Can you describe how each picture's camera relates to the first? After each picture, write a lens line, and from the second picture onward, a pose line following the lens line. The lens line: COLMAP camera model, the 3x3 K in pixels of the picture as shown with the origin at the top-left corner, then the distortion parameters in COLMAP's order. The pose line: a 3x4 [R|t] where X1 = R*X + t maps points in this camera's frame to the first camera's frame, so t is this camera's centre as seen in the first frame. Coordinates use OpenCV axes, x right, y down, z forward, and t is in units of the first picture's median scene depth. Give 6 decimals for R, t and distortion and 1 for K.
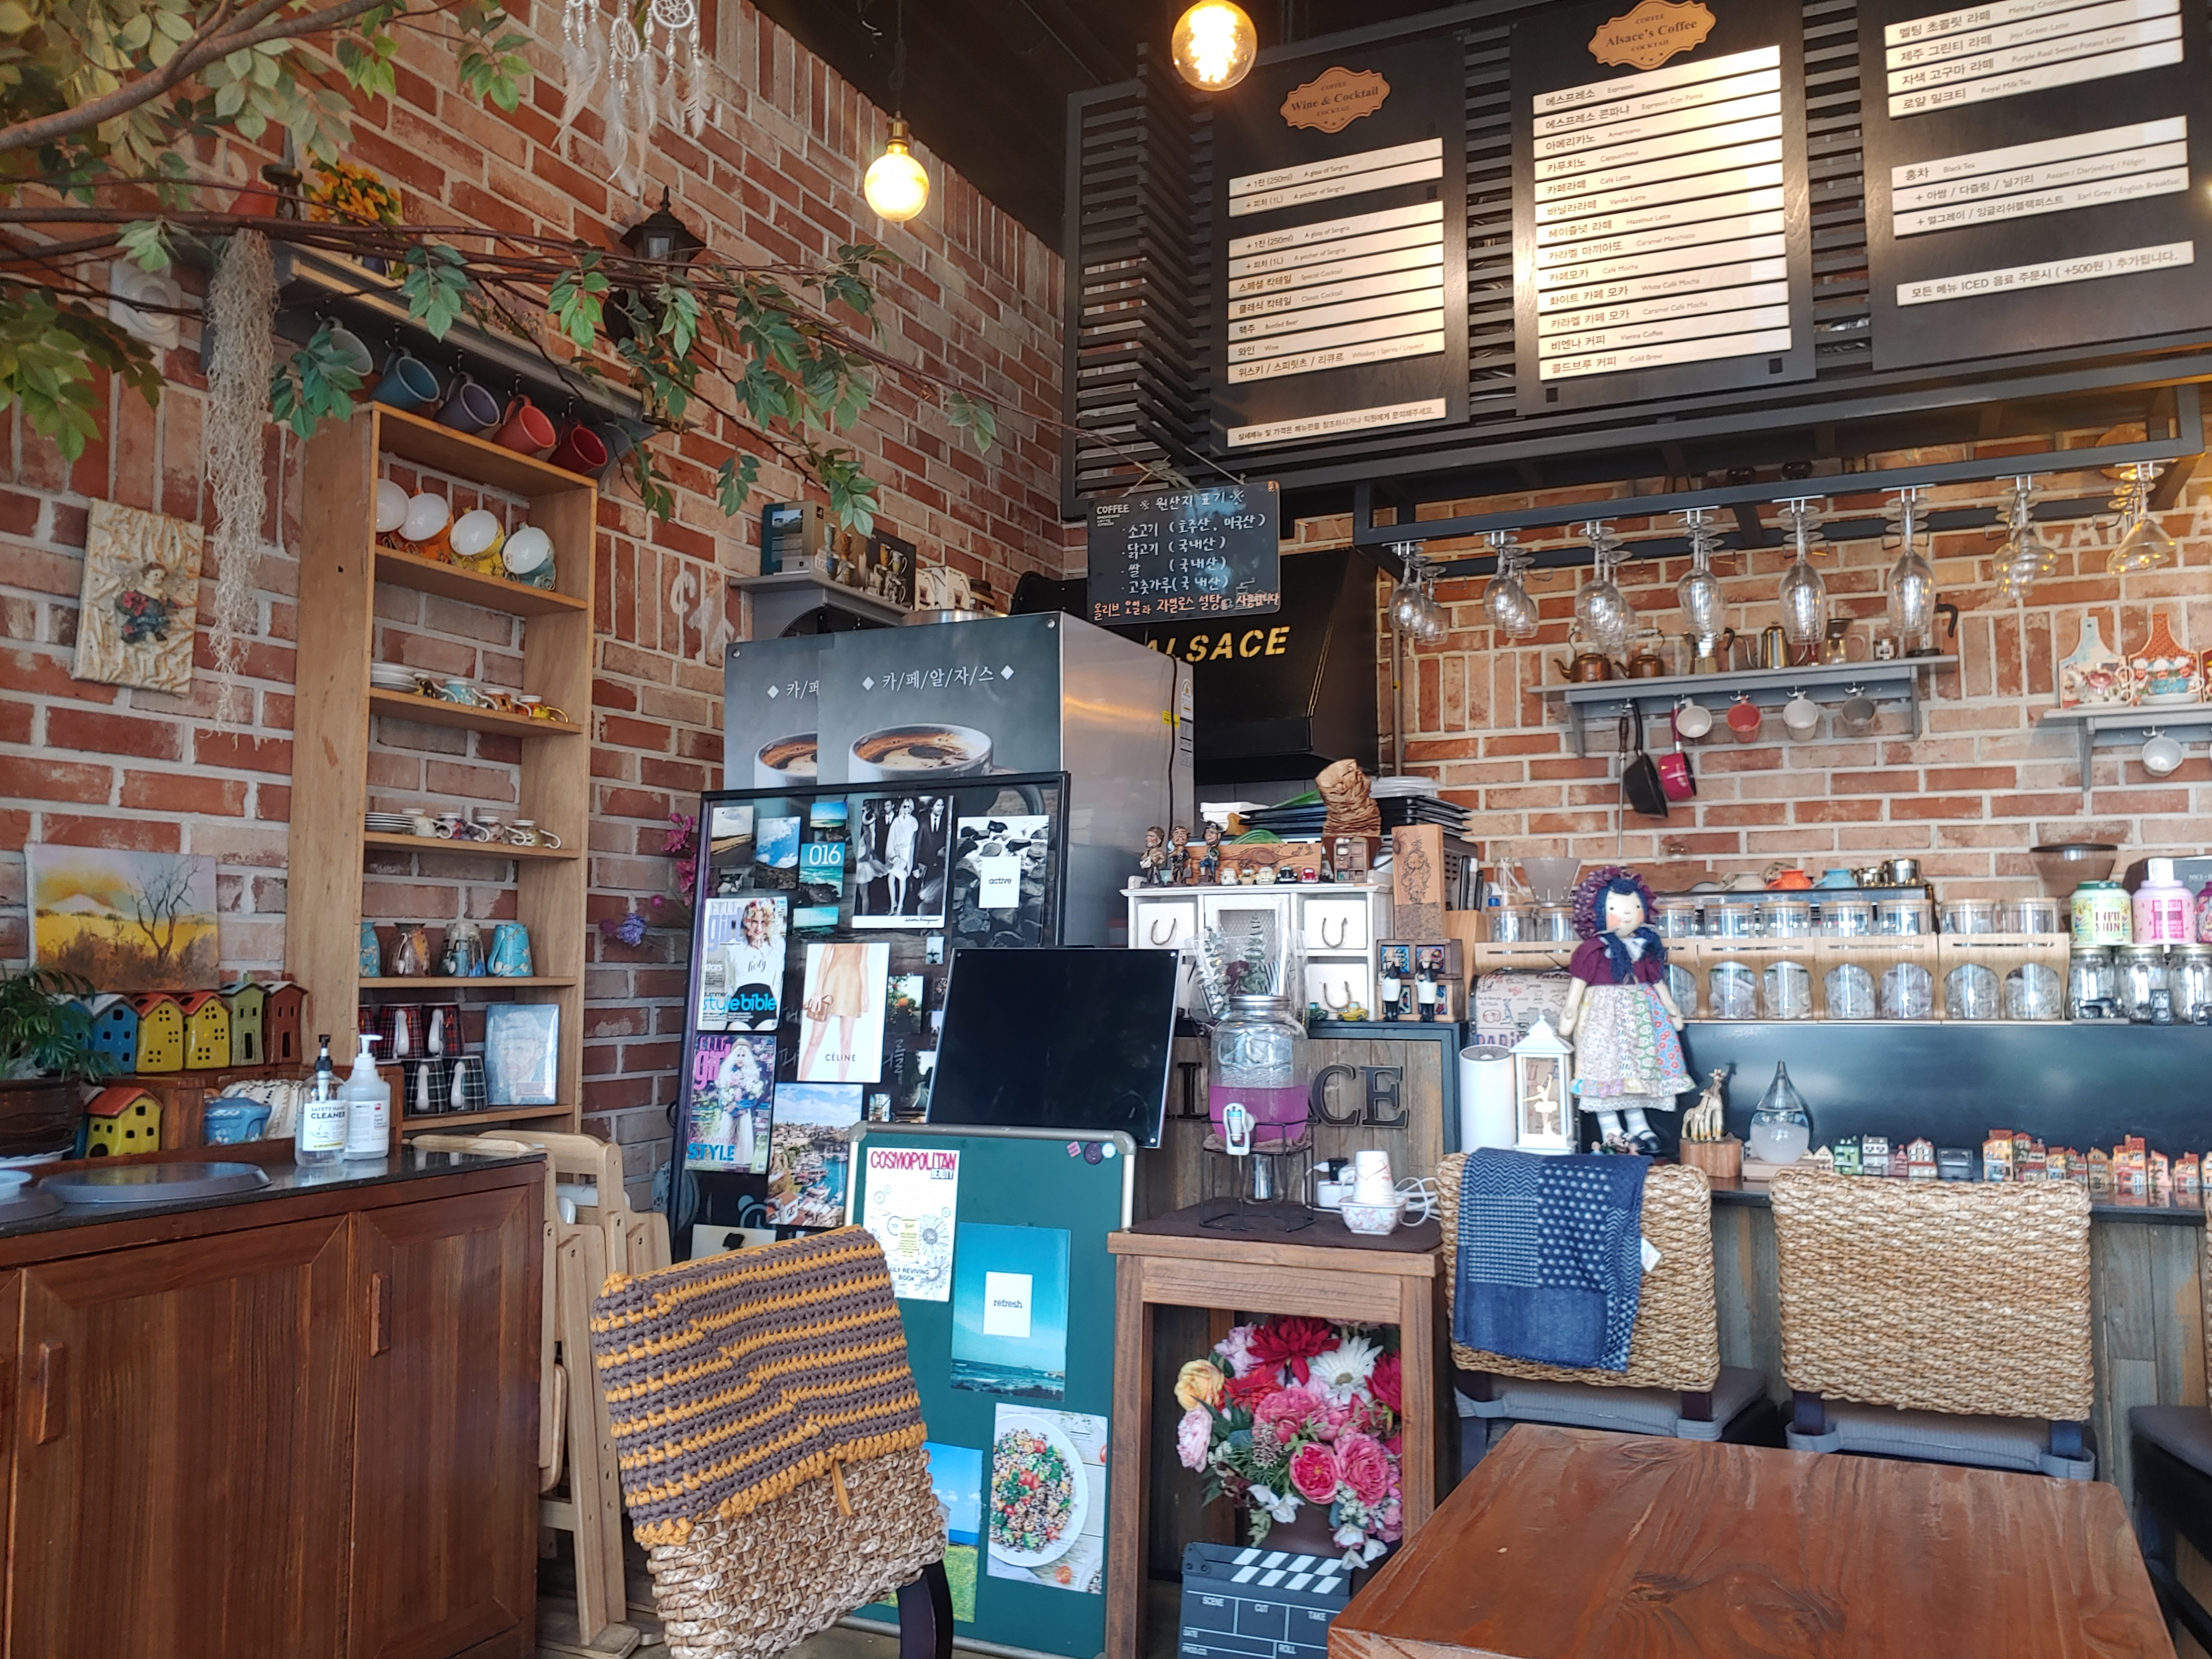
lens RADIAL K [[1710.5, 0, 1139.3], [0, 1710.5, 820.2], [0, 0, 1]] dist [-0.017359, 0.016050]
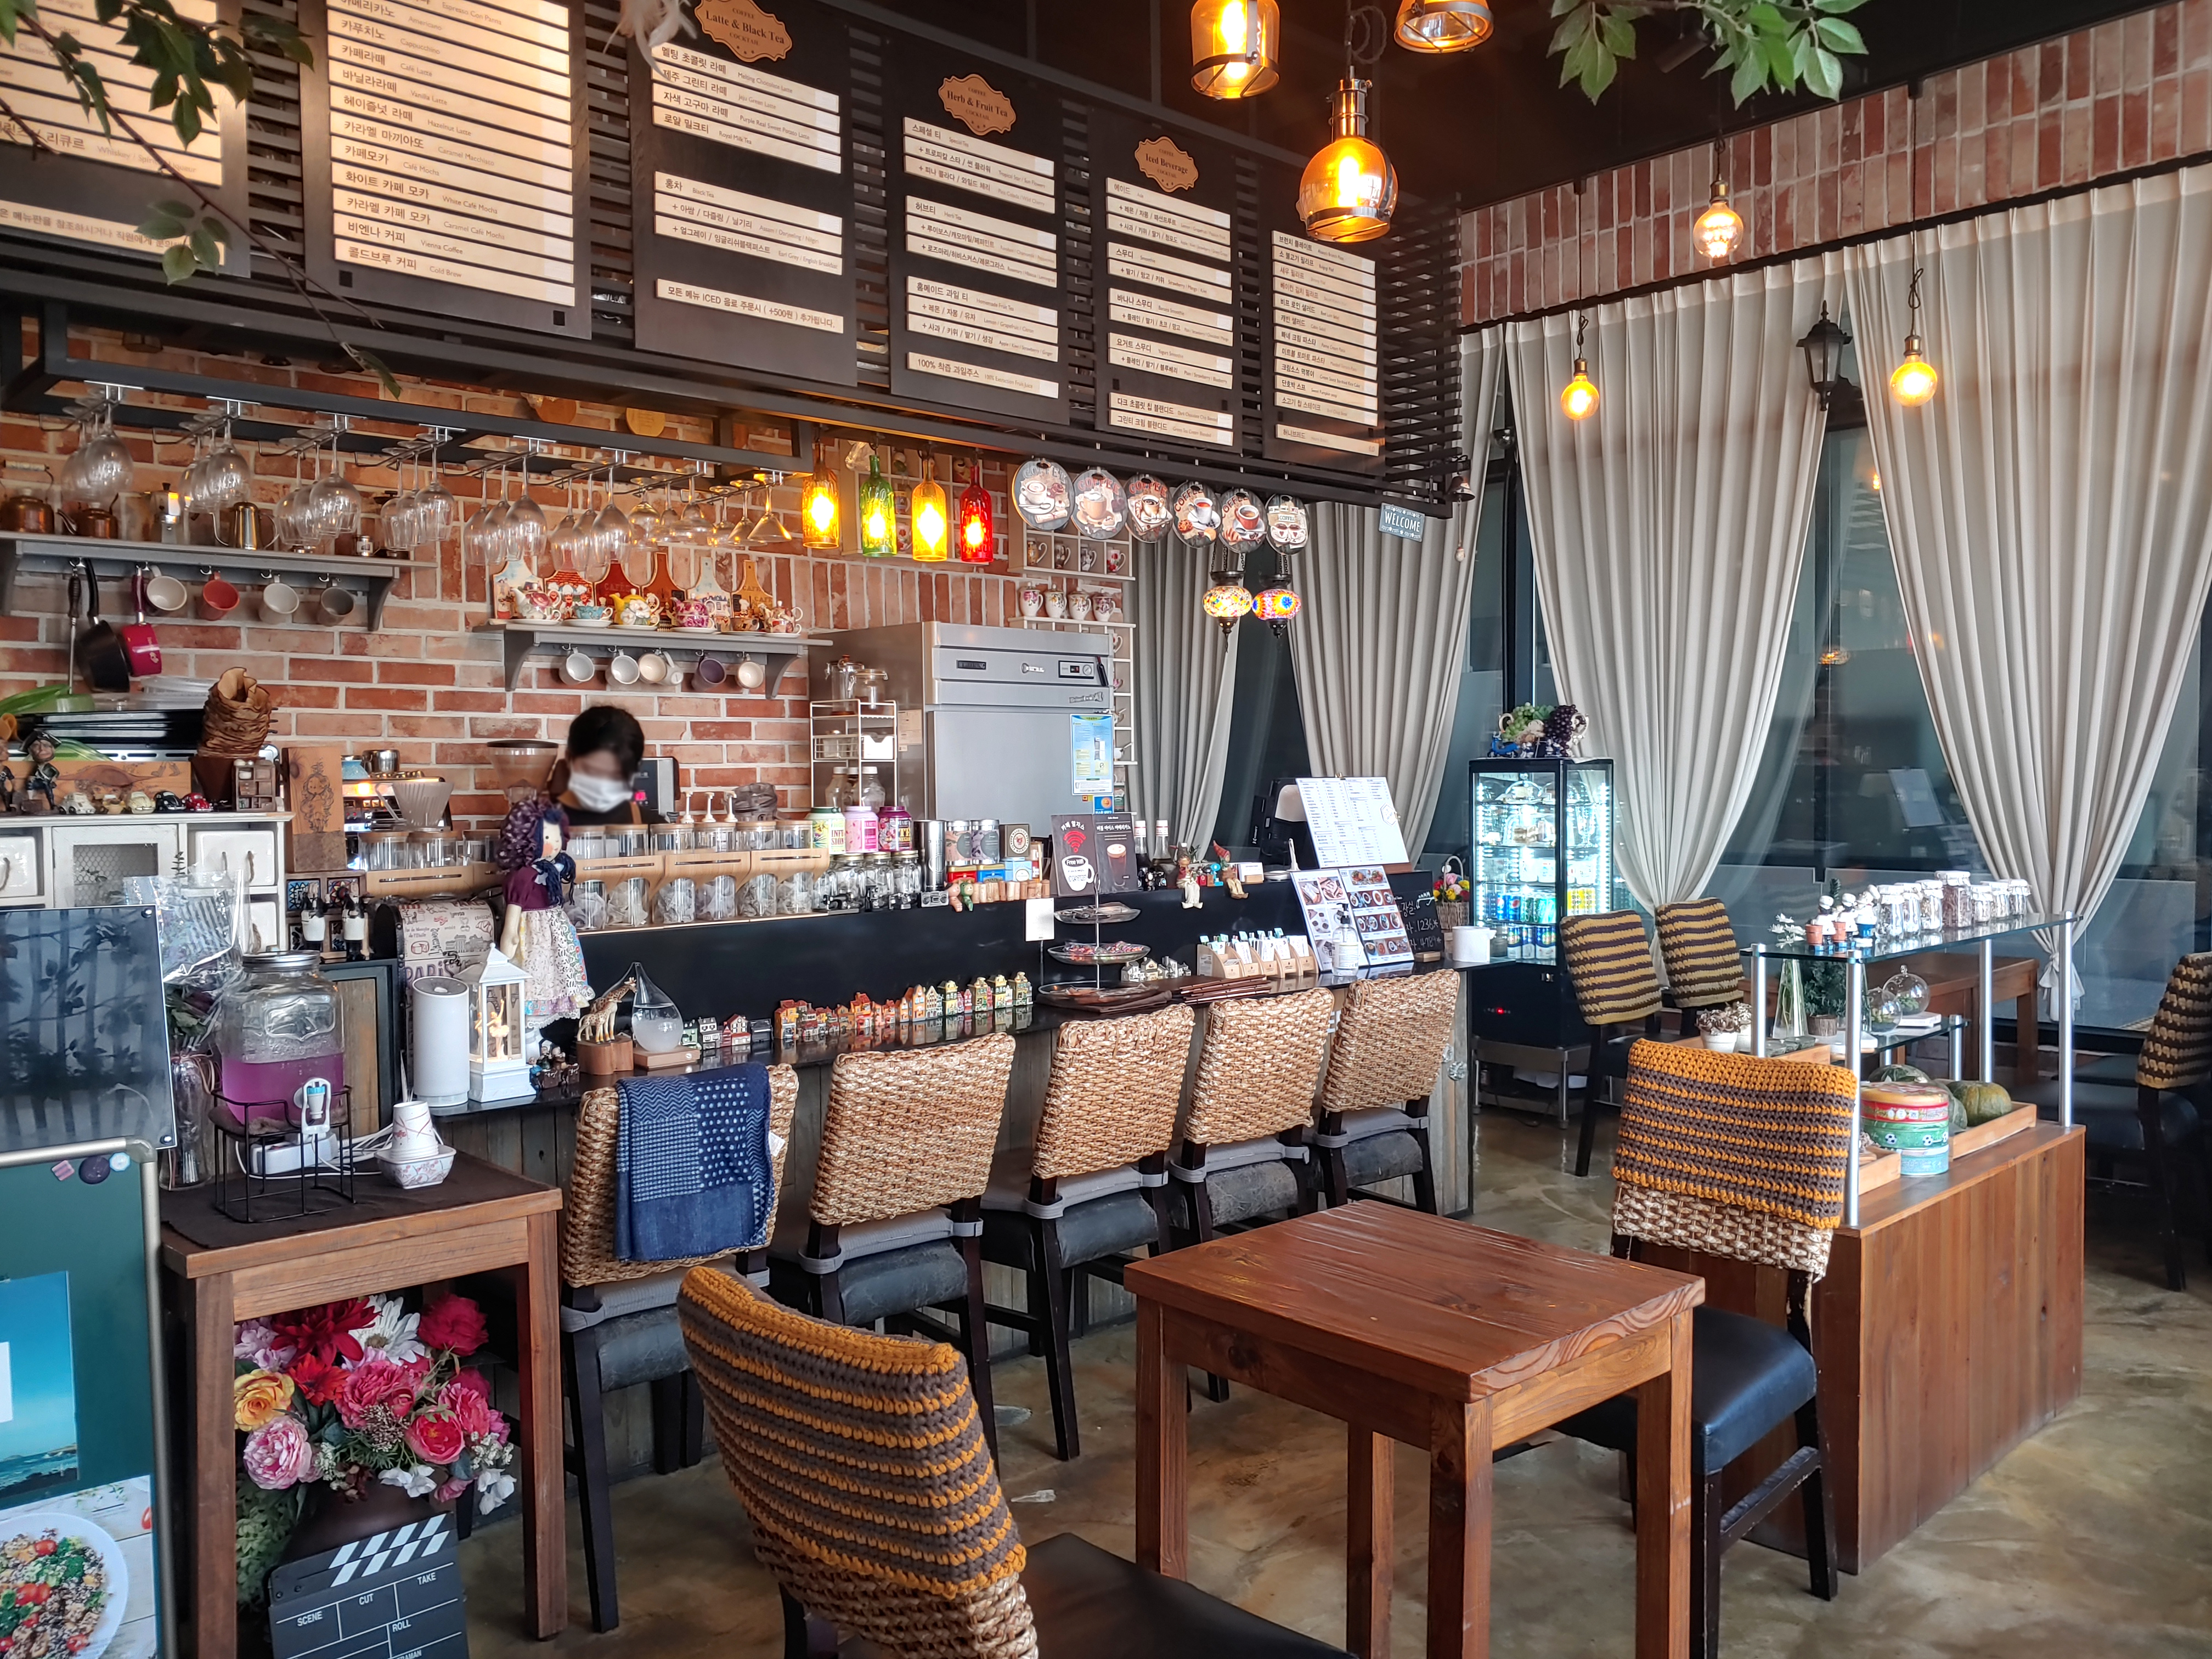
lens RADIAL K [[1710.5, 0, 1111.1], [0, 1710.5, 836.9], [0, 0, 1]] dist [-0.017359, 0.016050]
pose [[0.388360, -0.036506, 0.920784, -0.507884], [-0.073176, 0.994838, 0.070305, -0.043824], [-0.918598, -0.094683, 0.383684, 0.245311]]
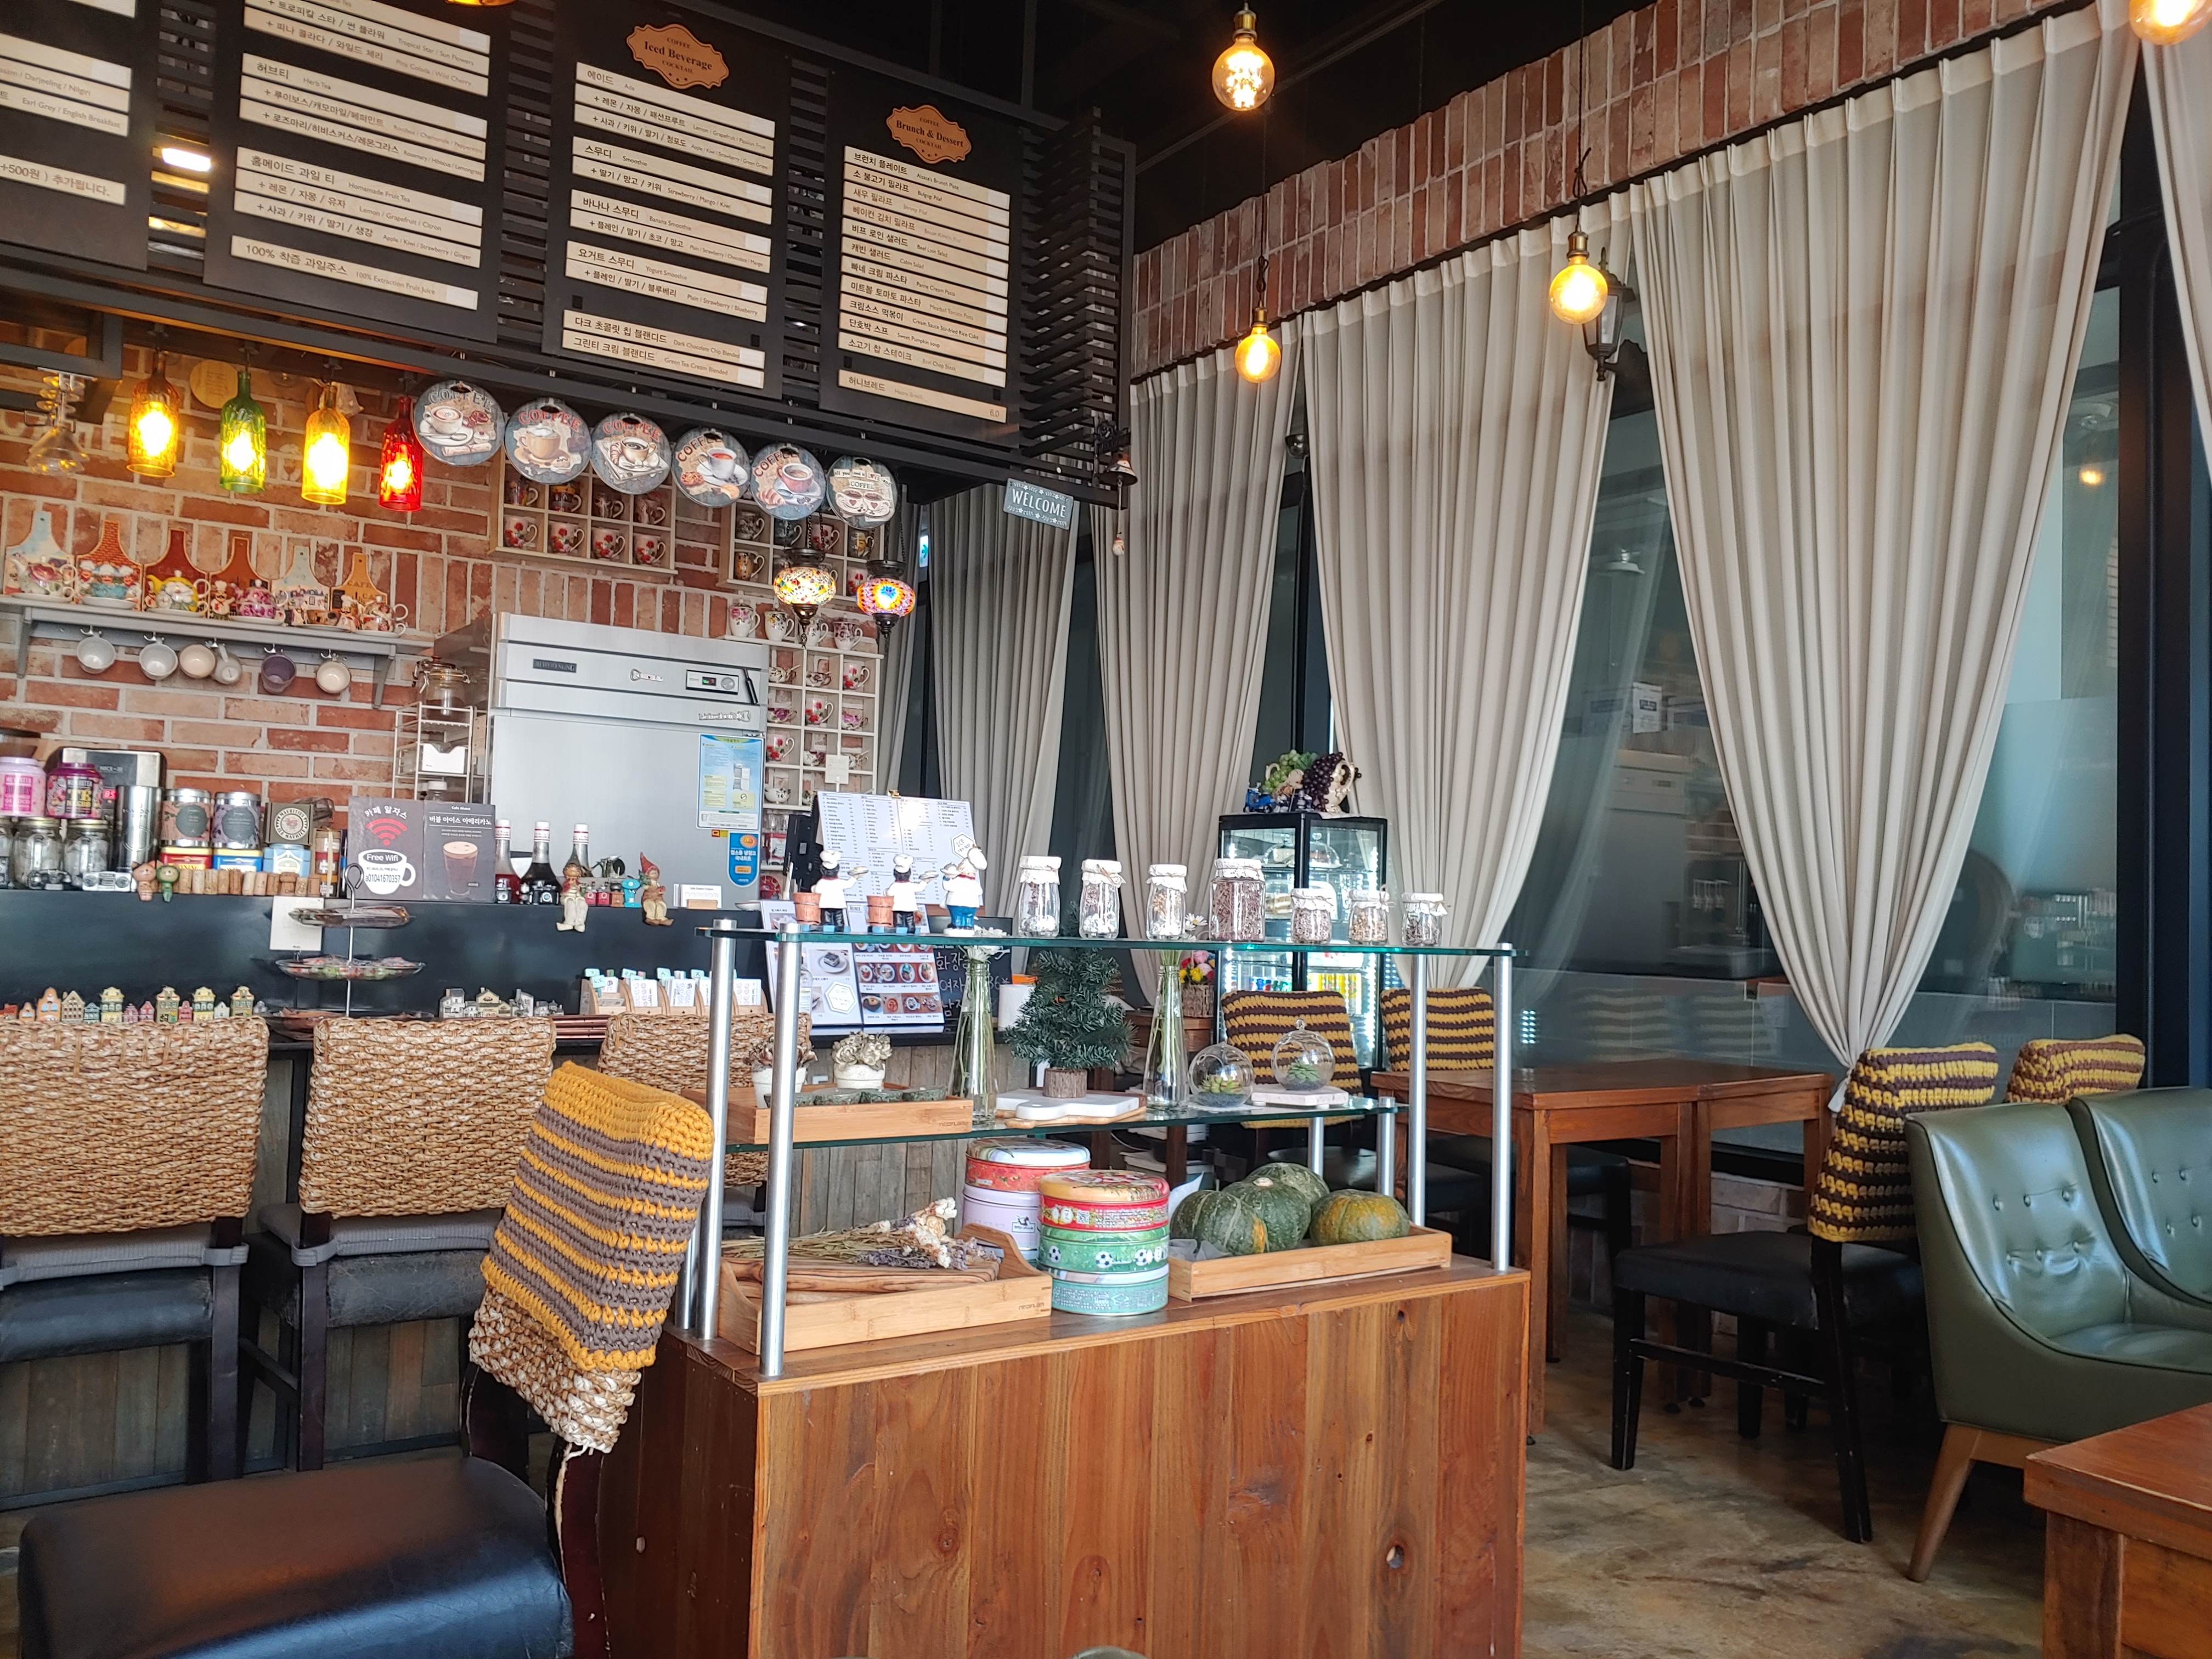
lens RADIAL K [[1710.5, 0, 1113.8], [0, 1710.5, 833.3], [0, 0, 1]] dist [-0.017359, 0.016050]
pose [[0.510350, 0.056305, 0.858122, 0.023240], [-0.107713, 0.994181, -0.001173, 0.008166], [-0.853195, -0.091832, 0.513445, -0.139710]]
